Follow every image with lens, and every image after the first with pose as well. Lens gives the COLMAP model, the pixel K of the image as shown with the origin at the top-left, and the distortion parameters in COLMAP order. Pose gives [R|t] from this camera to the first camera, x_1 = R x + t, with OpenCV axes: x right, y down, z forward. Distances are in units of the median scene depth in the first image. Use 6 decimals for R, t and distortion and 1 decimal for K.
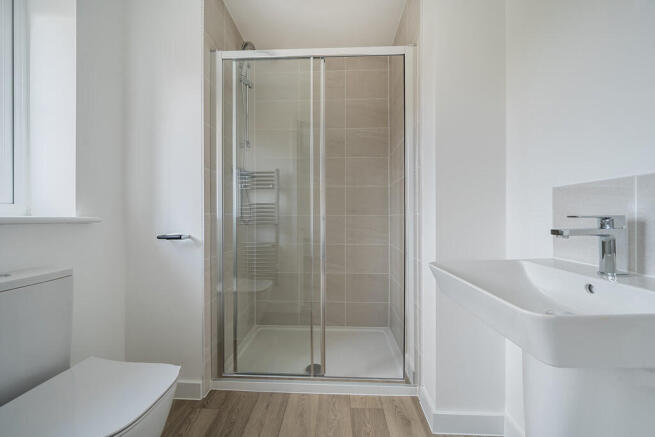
lens RADIAL K [[229.0, 0, 327.5], [0, 229.0, 218.5], [0, 0, 1]] dist [0.000207, 0.000088]
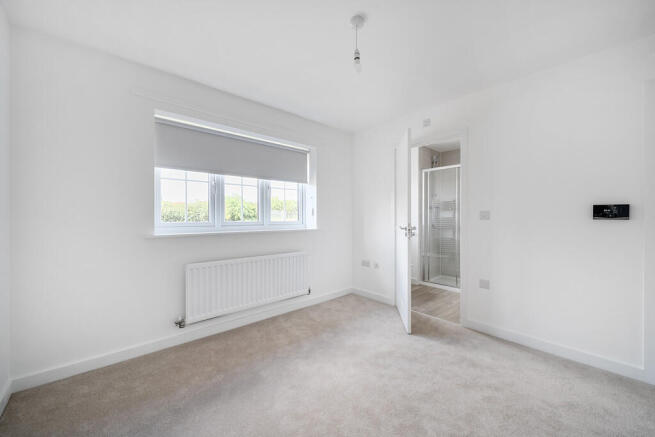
lens RADIAL K [[229.0, 0, 327.5], [0, 229.0, 218.5], [0, 0, 1]] dist [0.000207, 0.000088]
pose [[0.675739, 0.003679, -0.737131, 0.762414], [-0.001668, 0.999993, 0.003461, -0.099143], [0.737139, -0.001109, 0.675741, -1.678350]]
